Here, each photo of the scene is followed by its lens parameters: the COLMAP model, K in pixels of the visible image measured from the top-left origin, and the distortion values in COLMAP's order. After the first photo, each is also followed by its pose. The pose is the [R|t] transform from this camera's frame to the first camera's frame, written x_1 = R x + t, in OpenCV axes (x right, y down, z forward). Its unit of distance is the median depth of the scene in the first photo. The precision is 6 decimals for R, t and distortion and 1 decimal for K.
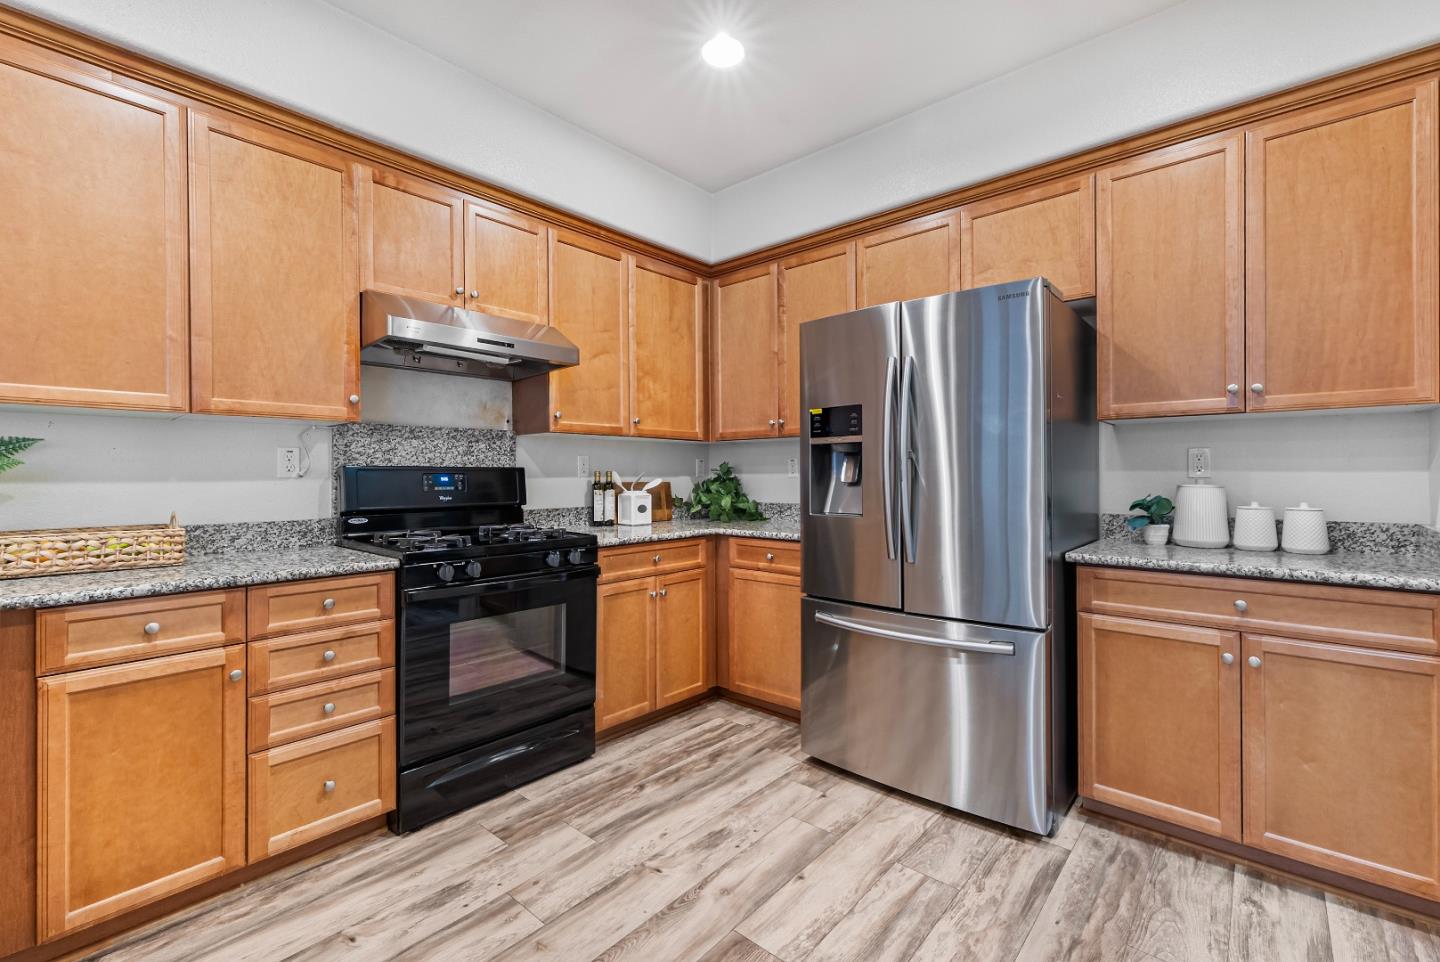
lens RADIAL K [[626.7, 0, 722.3], [0, 626.7, 465.7], [0, 0, 1]] dist [0.000230, -0.000837]
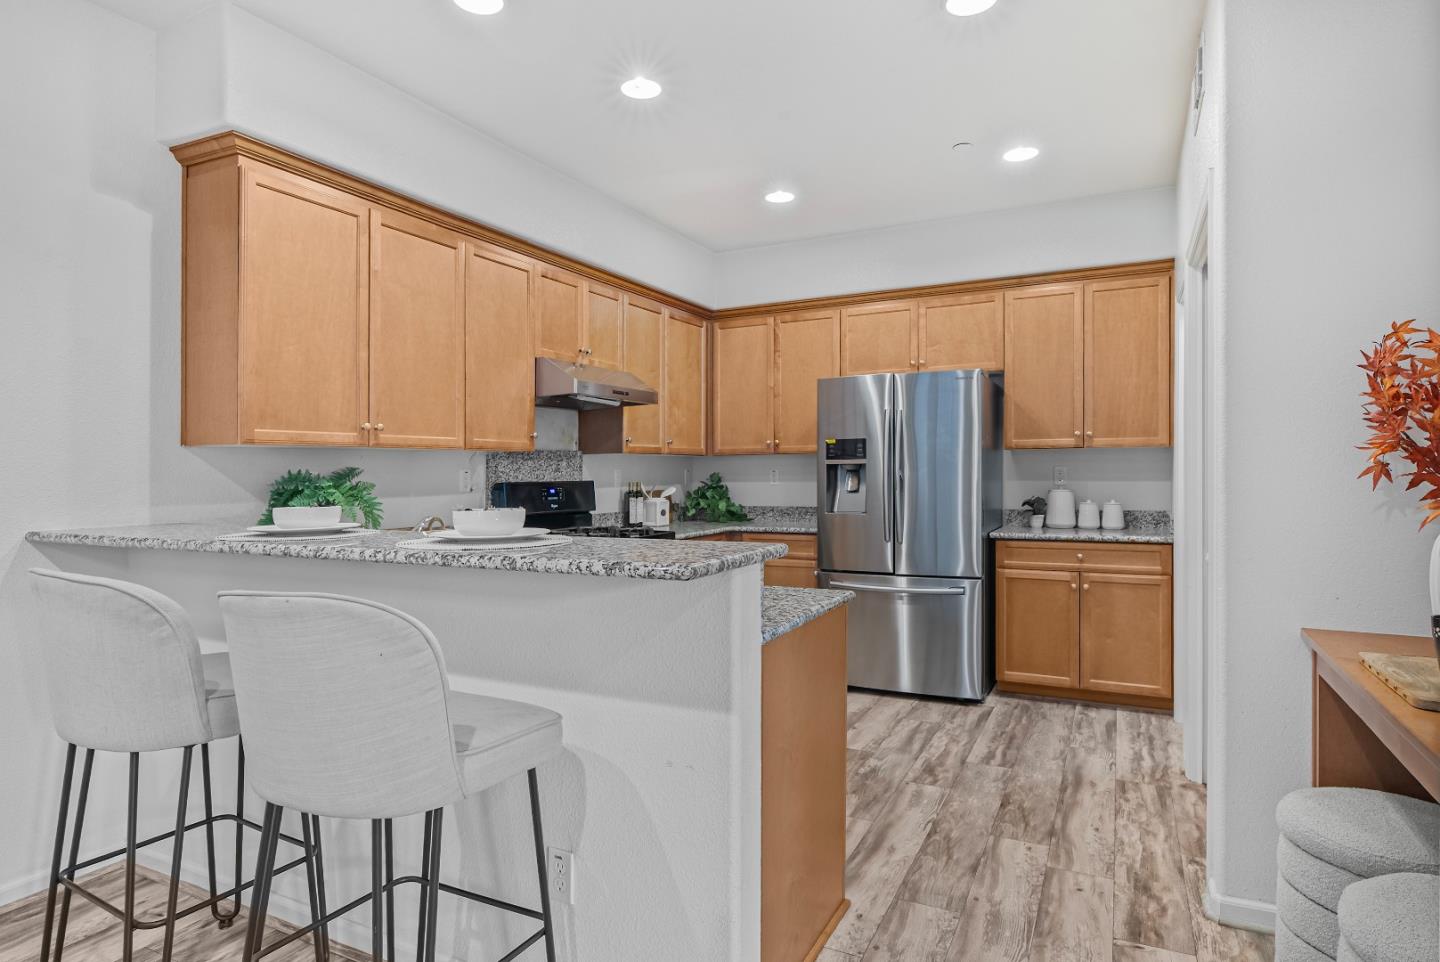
lens RADIAL K [[802.8, 0, 721.0], [0, 802.8, 471.1], [0, 0, 1]] dist [-0.017591, -0.000696]
pose [[0.968948, -0.005750, 0.247196, -0.595559], [0.002502, 0.999906, 0.013452, -0.047399], [-0.247250, -0.012416, 0.968872, -0.781198]]
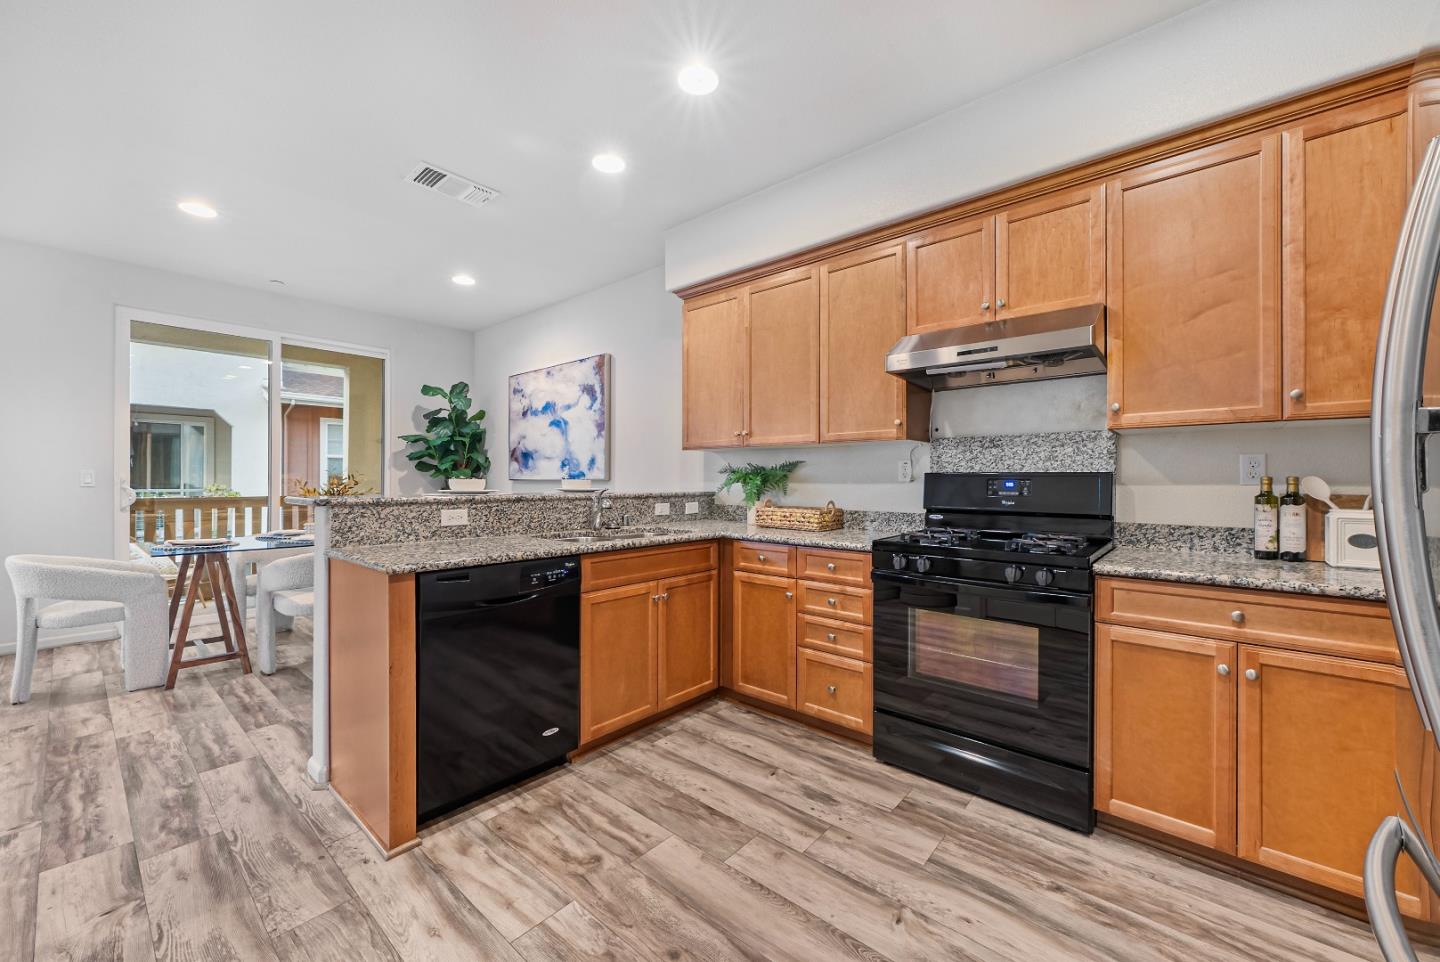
lens RADIAL K [[567.4, 0, 733.7], [0, 567.4, 472.7], [0, 0, 1]] dist [0.002063, 0.000090]
pose [[0.003953, -0.010463, -0.999937, 0.580331], [0.010007, 0.999896, -0.010423, 0.008052], [0.999942, -0.009965, 0.004057, 0.619791]]
